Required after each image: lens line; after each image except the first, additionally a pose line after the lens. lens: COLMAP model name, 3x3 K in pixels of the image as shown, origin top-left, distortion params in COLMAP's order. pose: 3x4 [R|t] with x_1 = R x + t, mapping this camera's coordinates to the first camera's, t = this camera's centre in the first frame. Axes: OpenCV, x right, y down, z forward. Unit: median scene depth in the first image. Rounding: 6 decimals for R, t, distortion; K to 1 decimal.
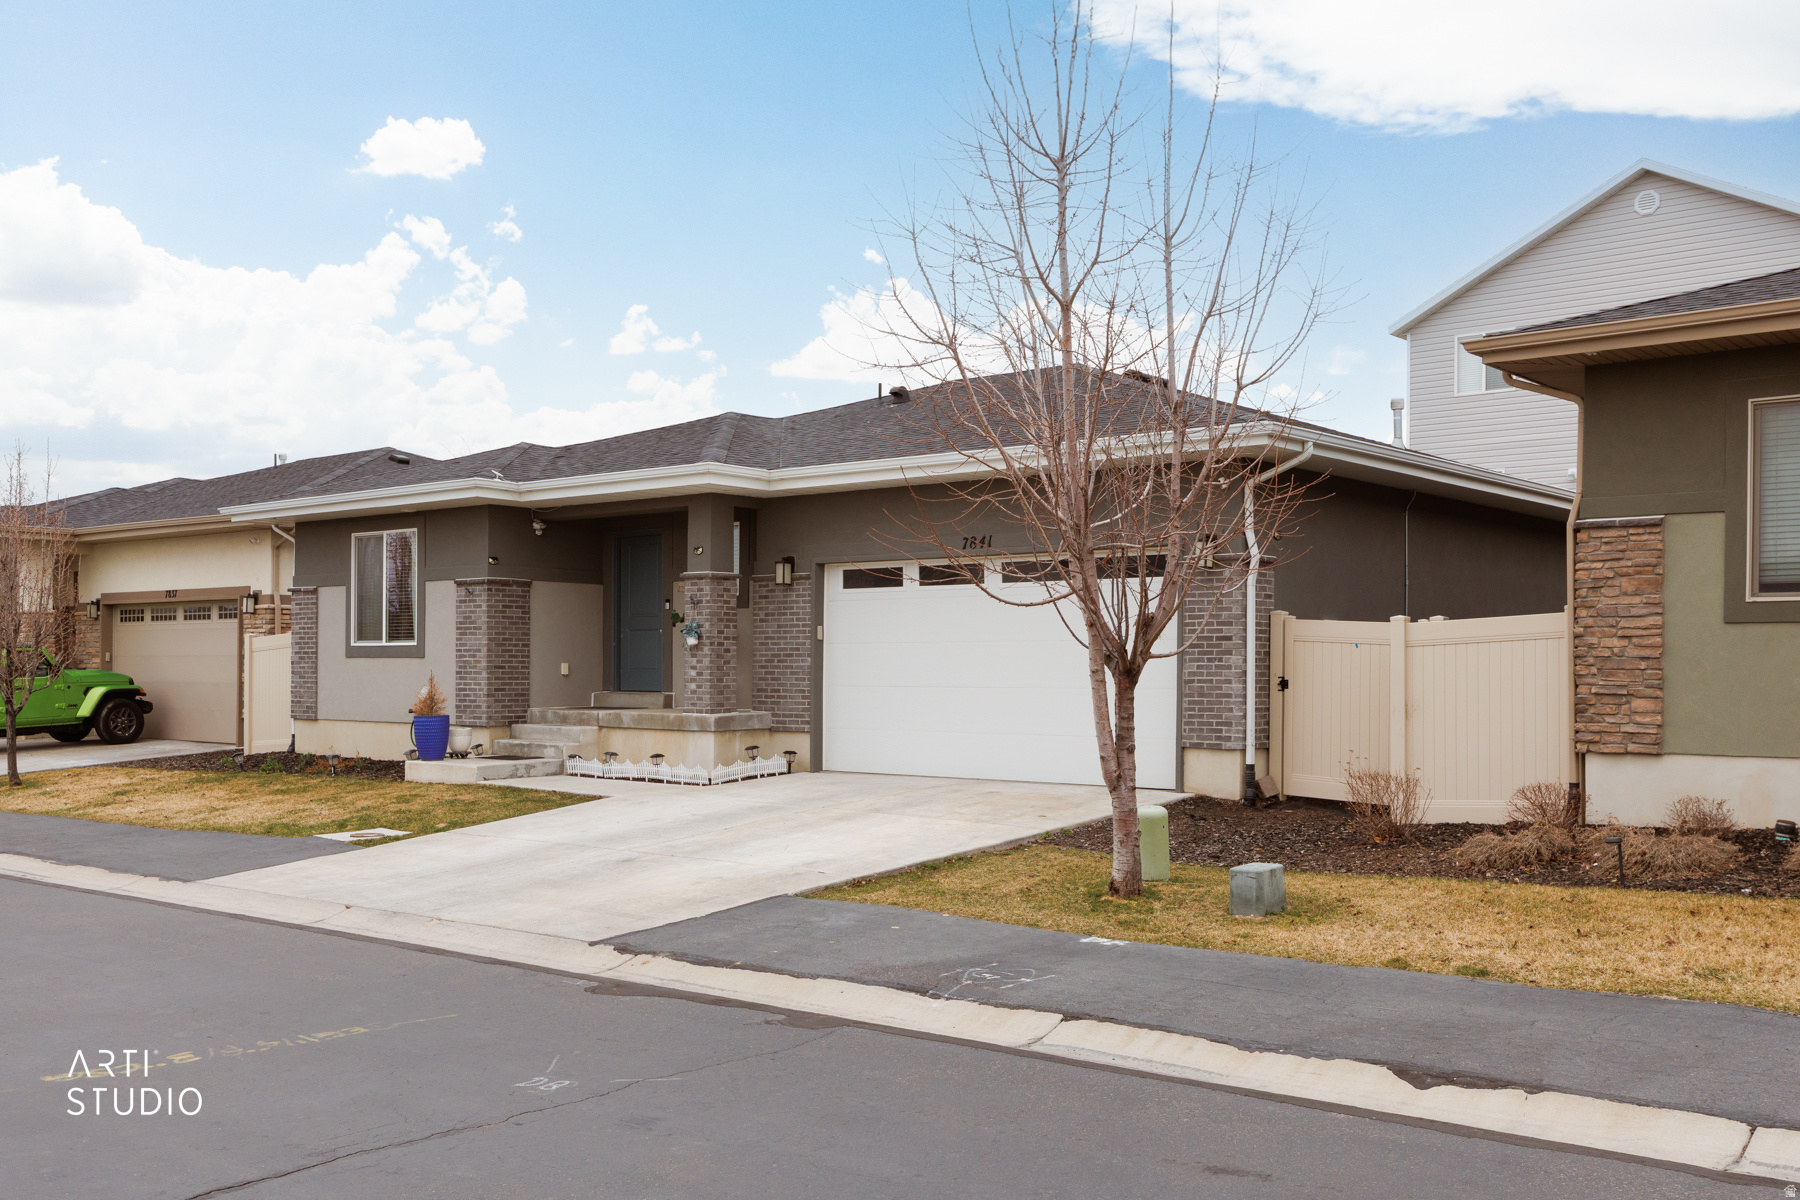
lens RADIAL K [[1699.4, 0, 900.0], [0, 1699.4, 600.0], [0, 0, 1]] dist [-0.005090, 0.002053]
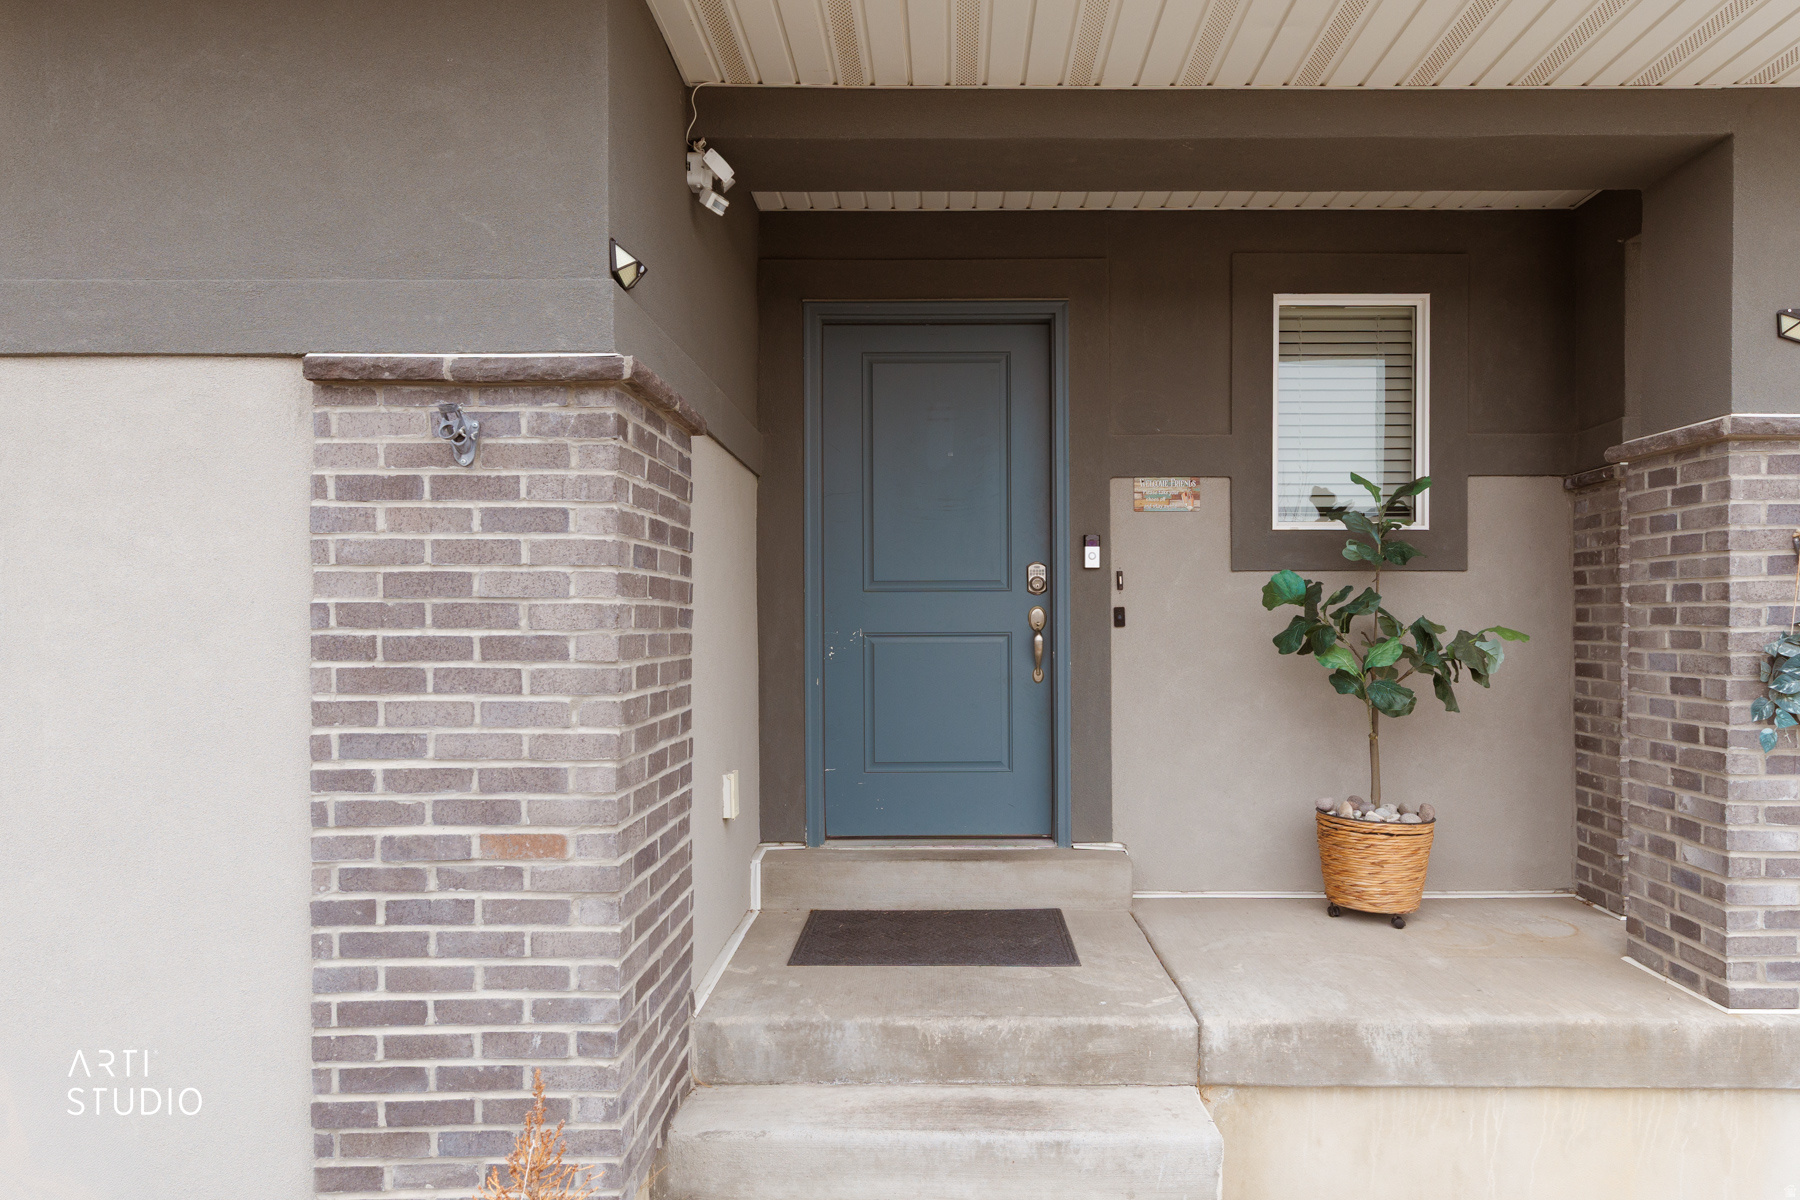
lens RADIAL K [[807.0, 0, 901.0], [0, 807.0, 606.5], [0, 0, 1]] dist [0.002130, -0.000242]
pose [[0.778420, 0.002048, 0.627741, -0.282759], [-0.020837, 0.999528, 0.022577, 0.010171], [-0.627398, -0.030655, 0.778095, 0.957591]]
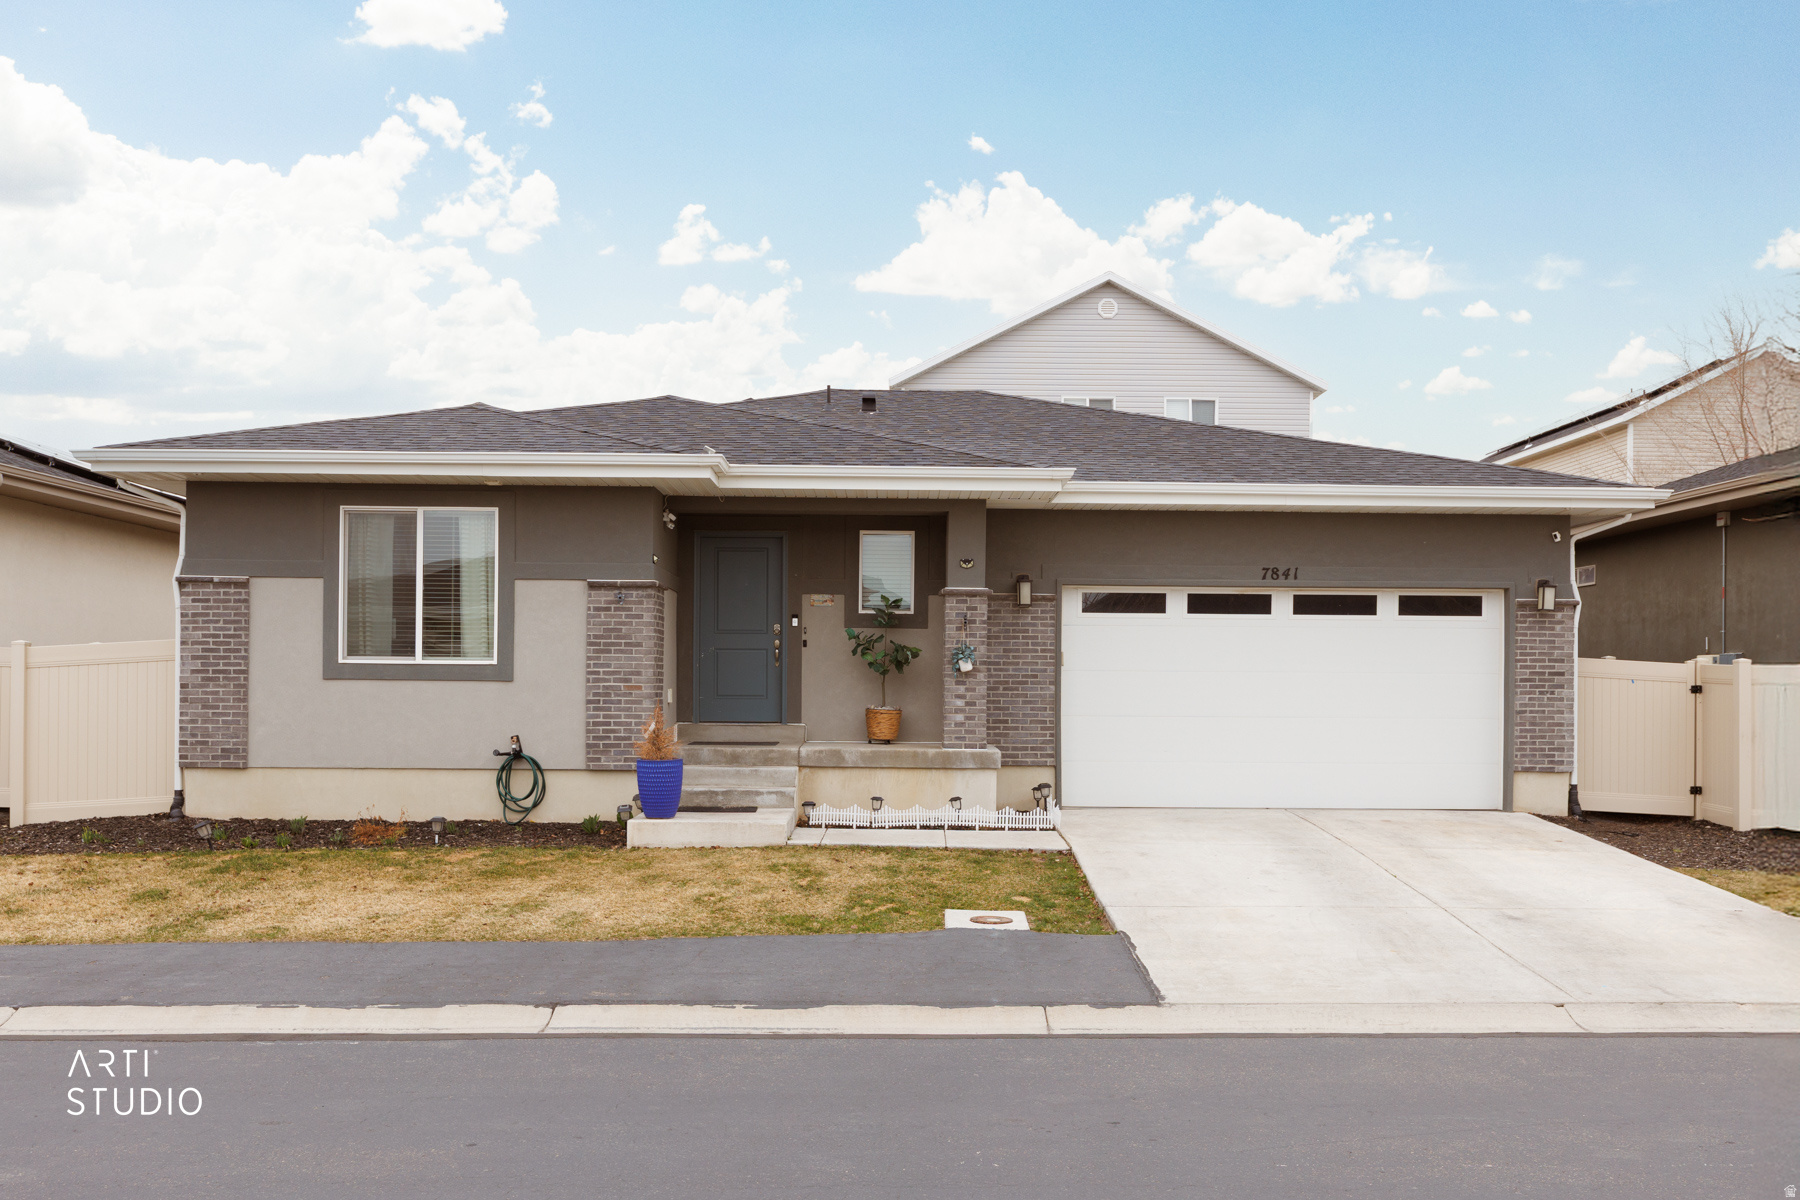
lens RADIAL K [[1555.4, 0, 903.7], [0, 1555.4, 659.1], [0, 0, 1]] dist [0.006921, -0.000701]
pose [[0.759547, 0.014915, 0.650281, -0.647073], [-0.031863, 0.999390, 0.014294, 0.009527], [-0.649672, -0.031576, 0.759559, 0.396771]]
